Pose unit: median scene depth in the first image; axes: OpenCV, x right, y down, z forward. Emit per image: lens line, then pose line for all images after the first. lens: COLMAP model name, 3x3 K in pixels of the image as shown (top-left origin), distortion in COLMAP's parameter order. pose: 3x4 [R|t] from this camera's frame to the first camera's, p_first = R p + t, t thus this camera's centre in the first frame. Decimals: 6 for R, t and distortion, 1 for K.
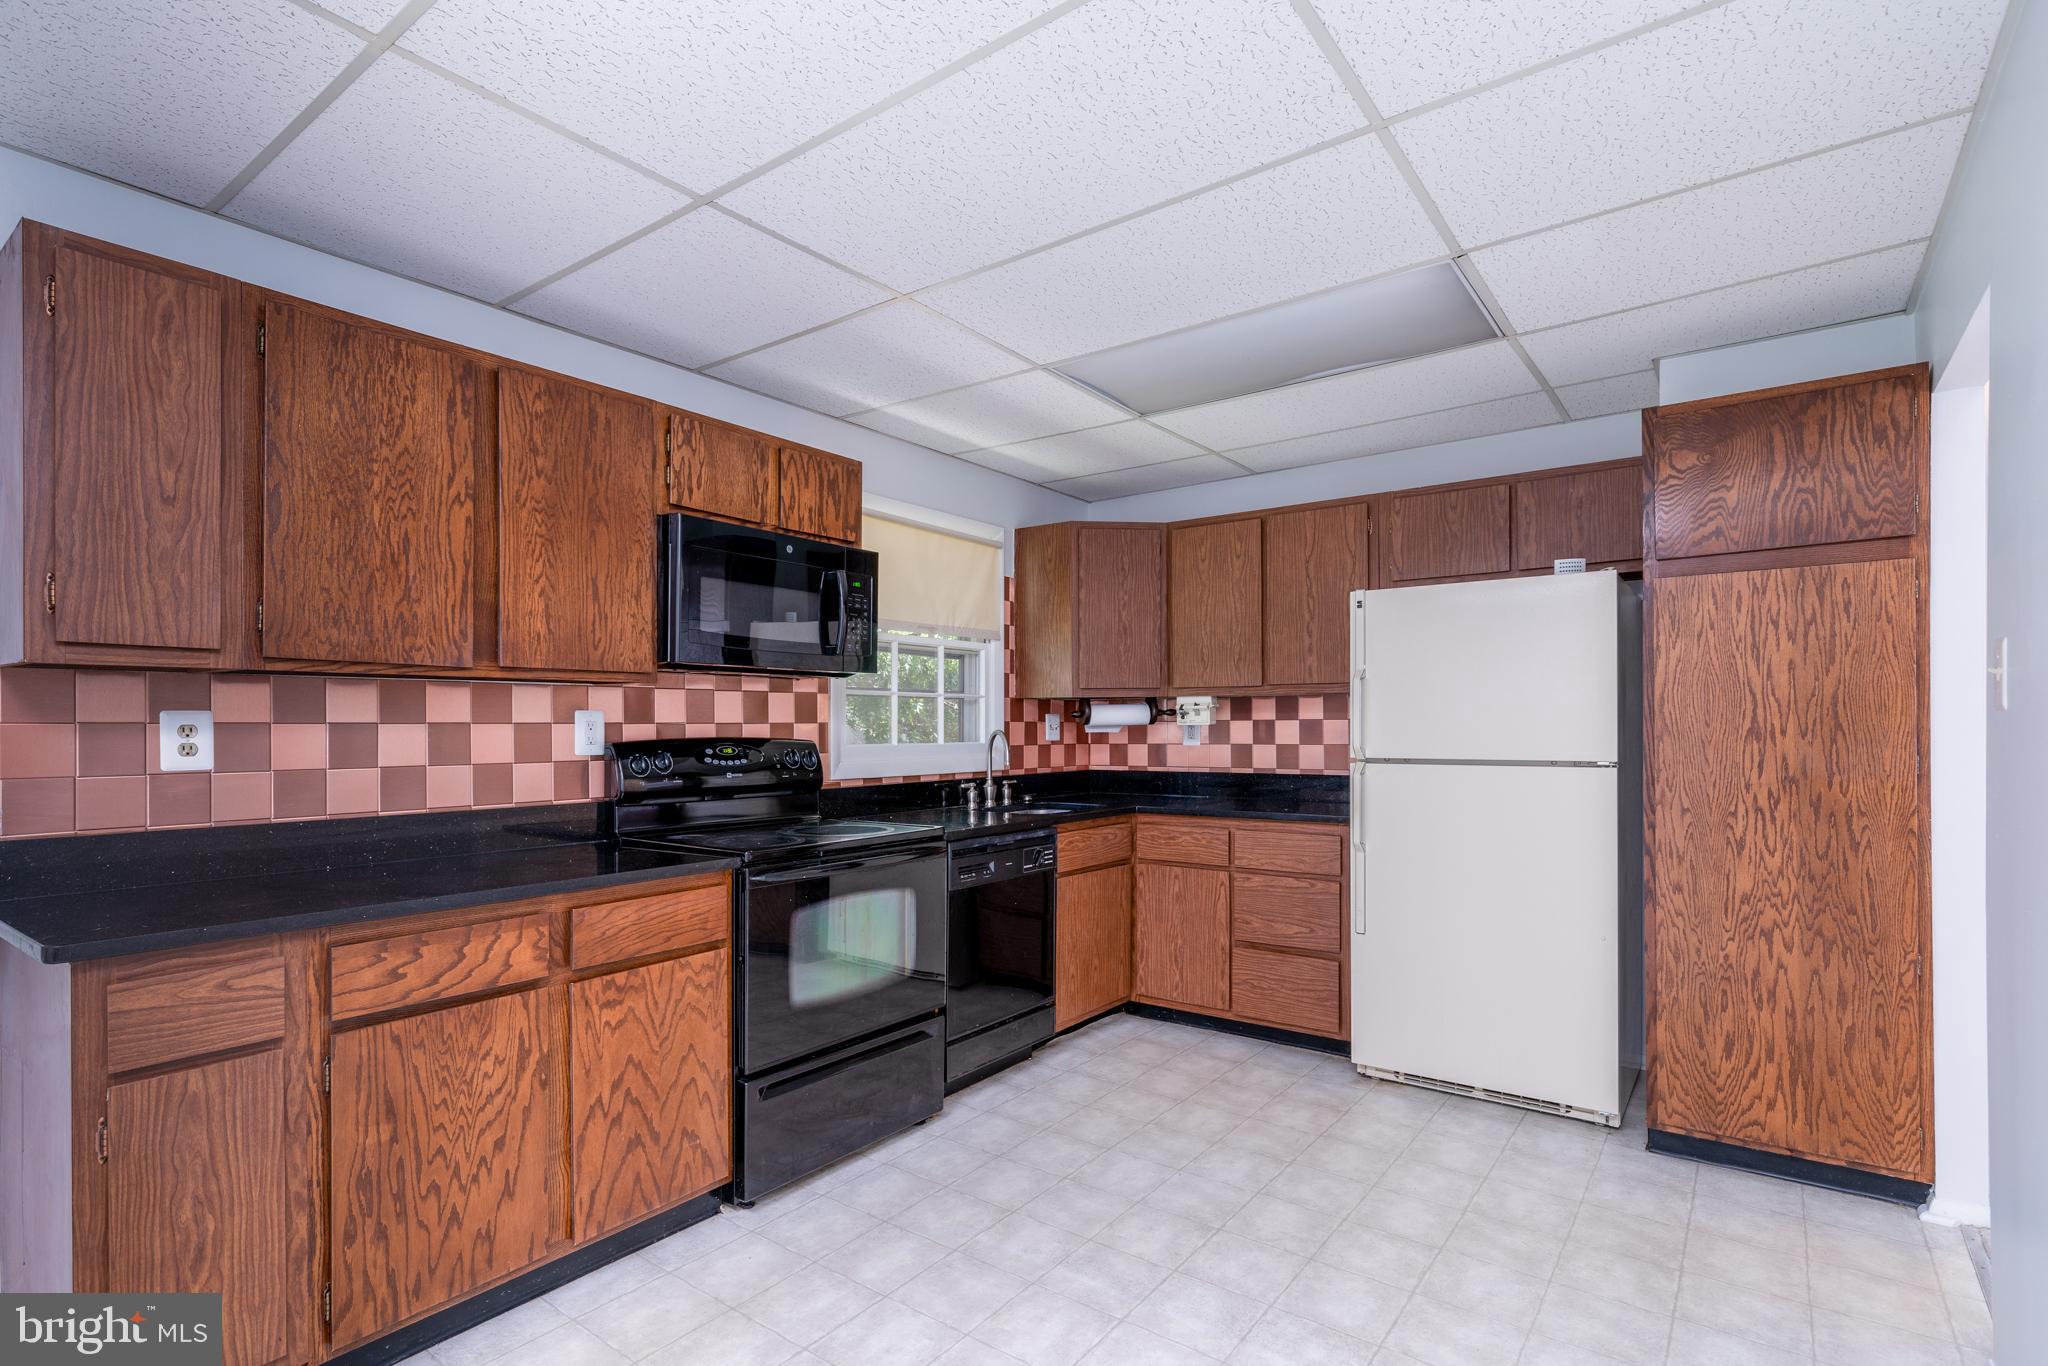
lens RADIAL K [[999.3, 0, 1030.7], [0, 999.3, 729.2], [0, 0, 1]] dist [-0.001326, -0.000816]
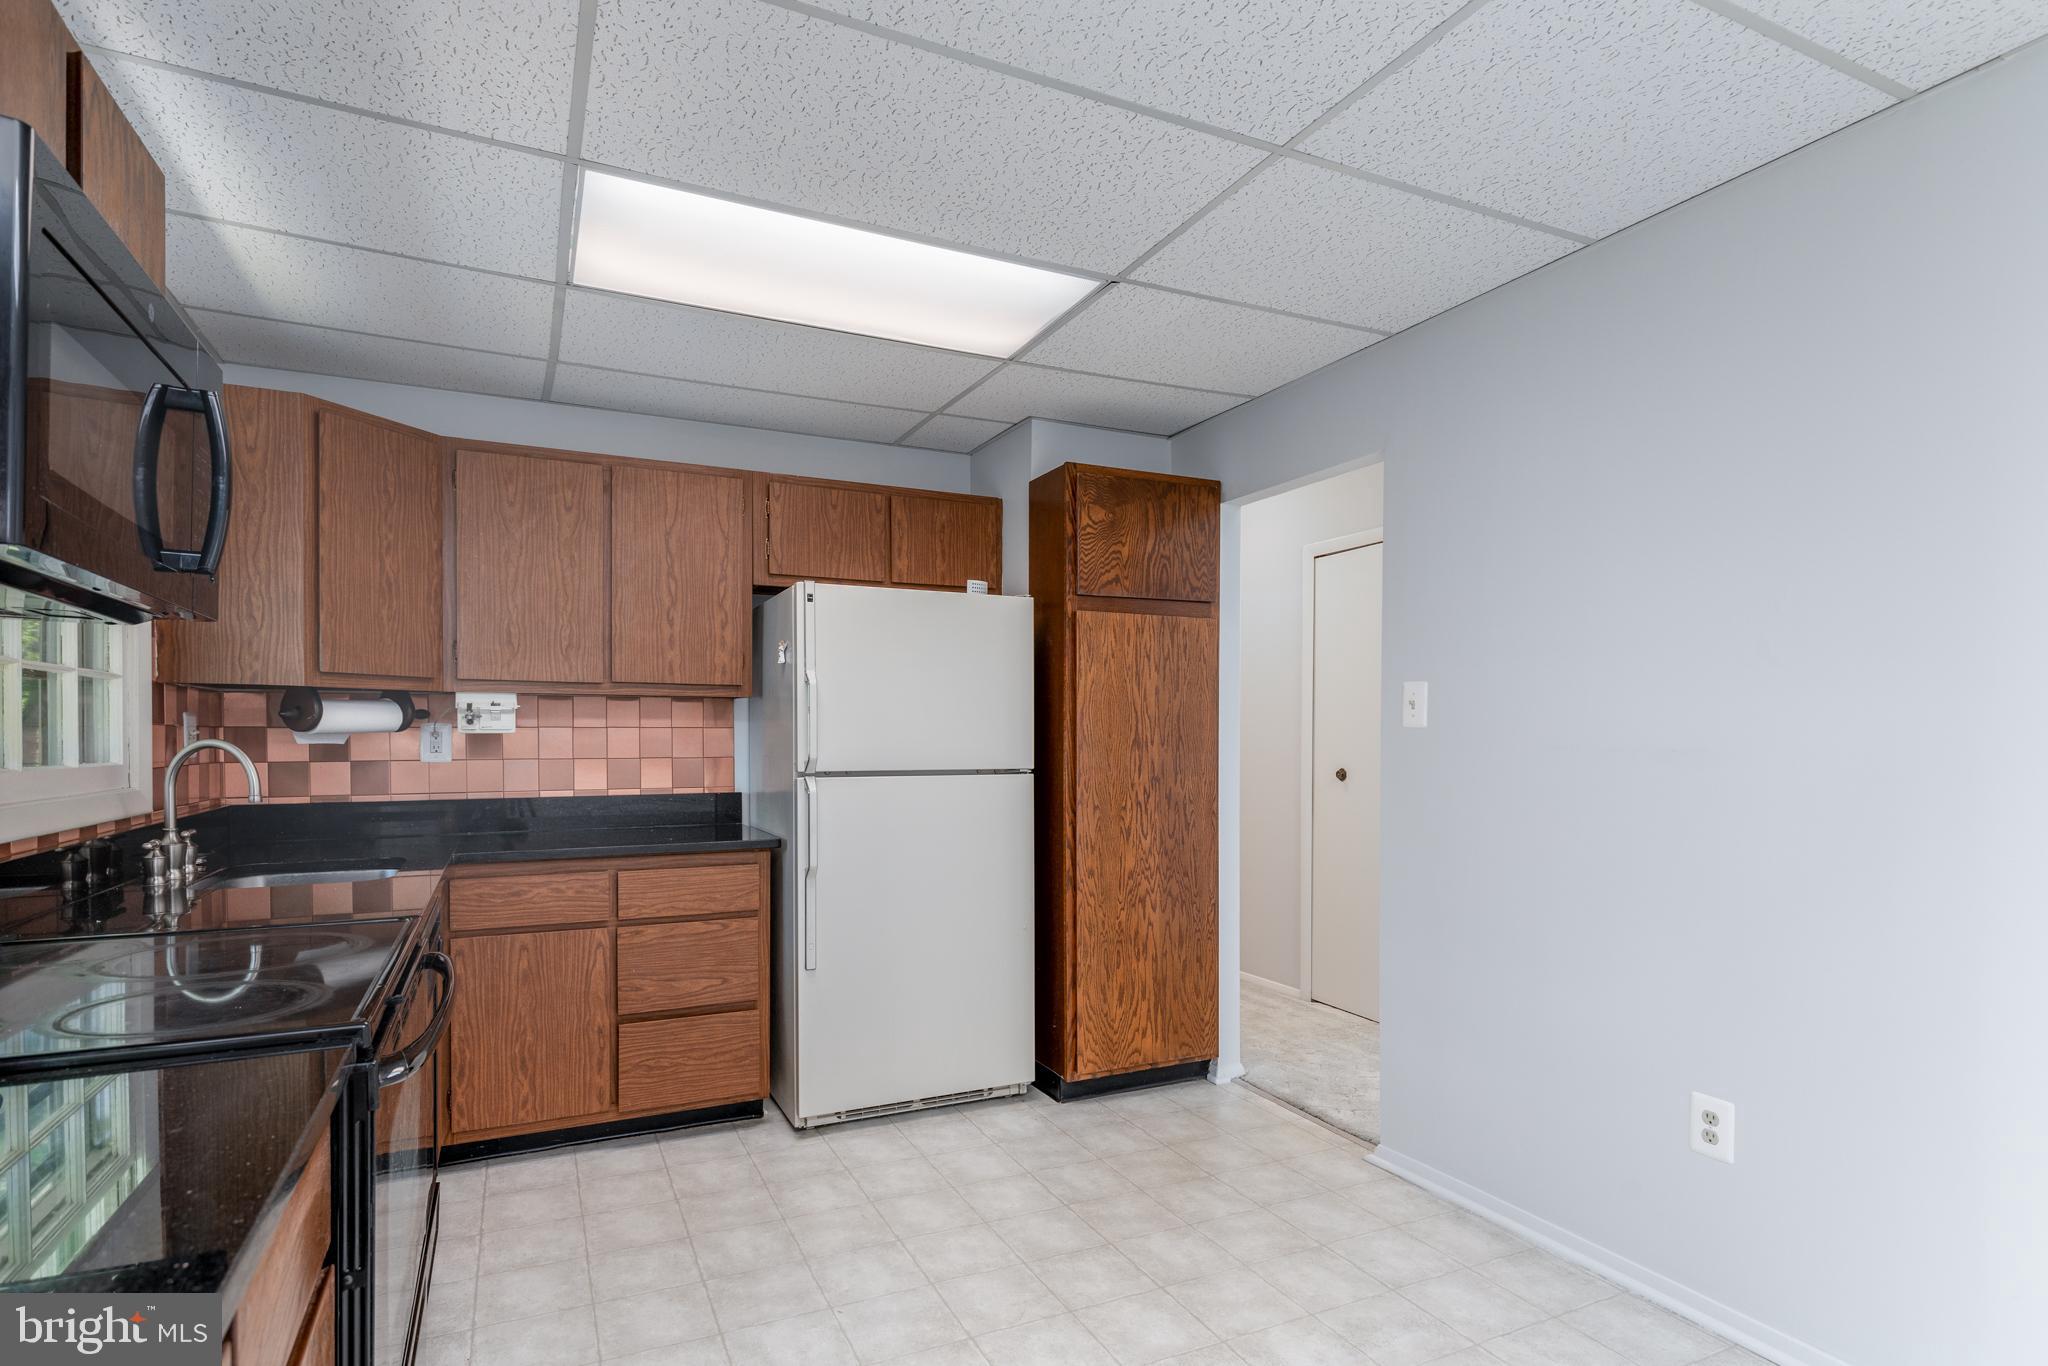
lens RADIAL K [[1047.7, 0, 1029.6], [0, 1047.7, 753.1], [0, 0, 1]] dist [-0.000167, 0.000907]
pose [[0.464276, -0.008539, 0.885650, -0.516902], [-0.000564, 0.999950, 0.009937, 0.004017], [-0.885691, -0.005113, 0.464248, 0.512520]]
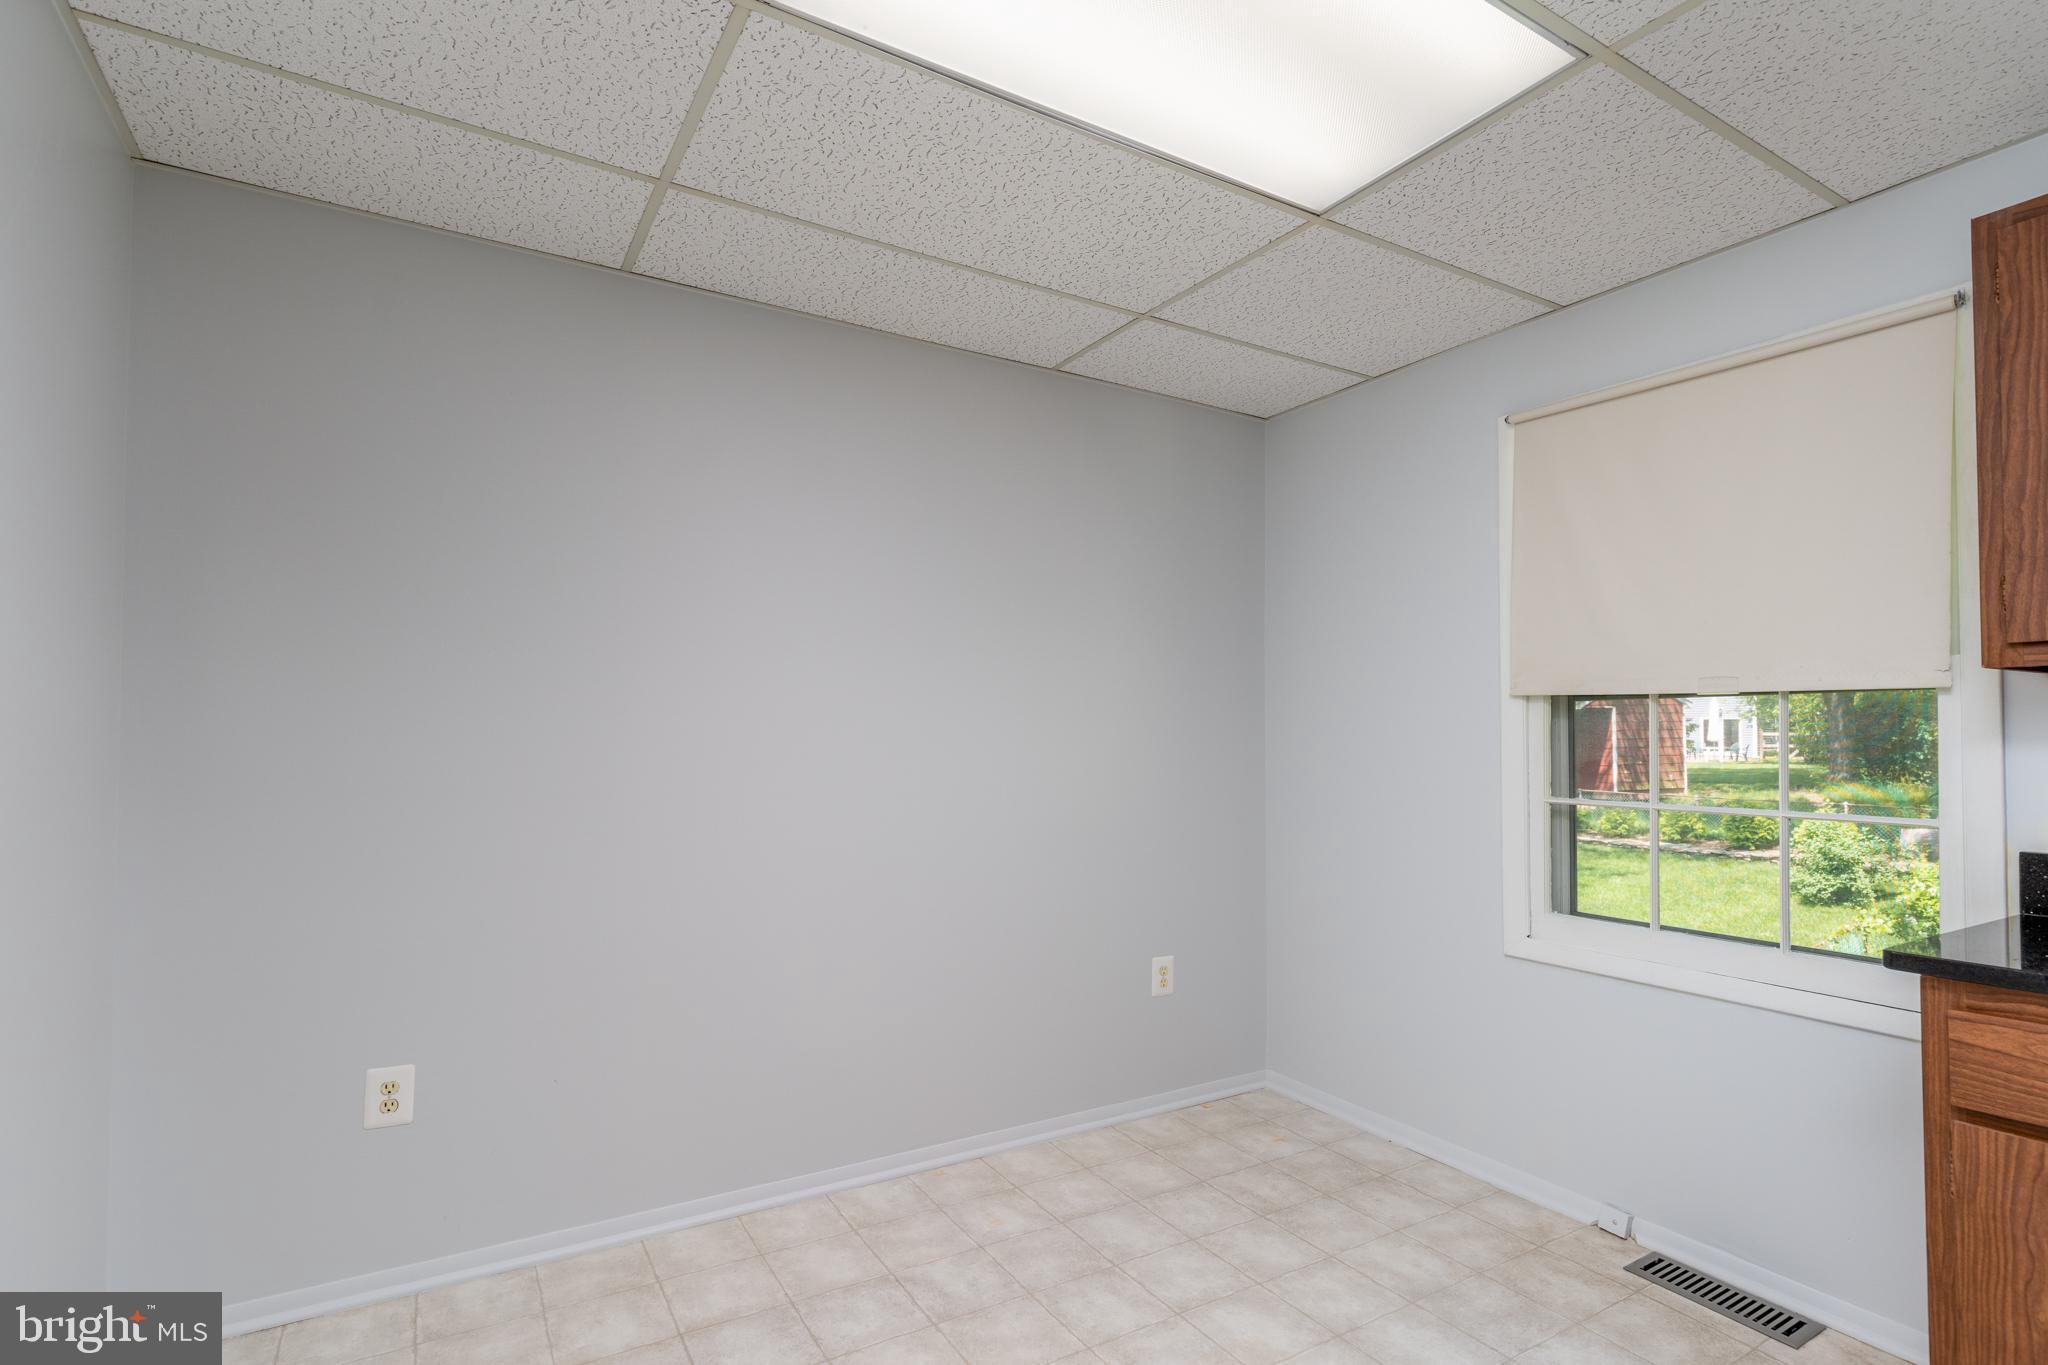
lens RADIAL K [[999.3, 0, 1024.0], [0, 999.3, 717.6], [0, 0, 1]] dist [-0.001326, -0.000816]
pose [[-0.386744, -0.018831, -0.921995, 0.164920], [-0.005079, 0.999820, -0.018290, 0.002733], [0.922173, -0.002390, -0.386770, 0.329743]]
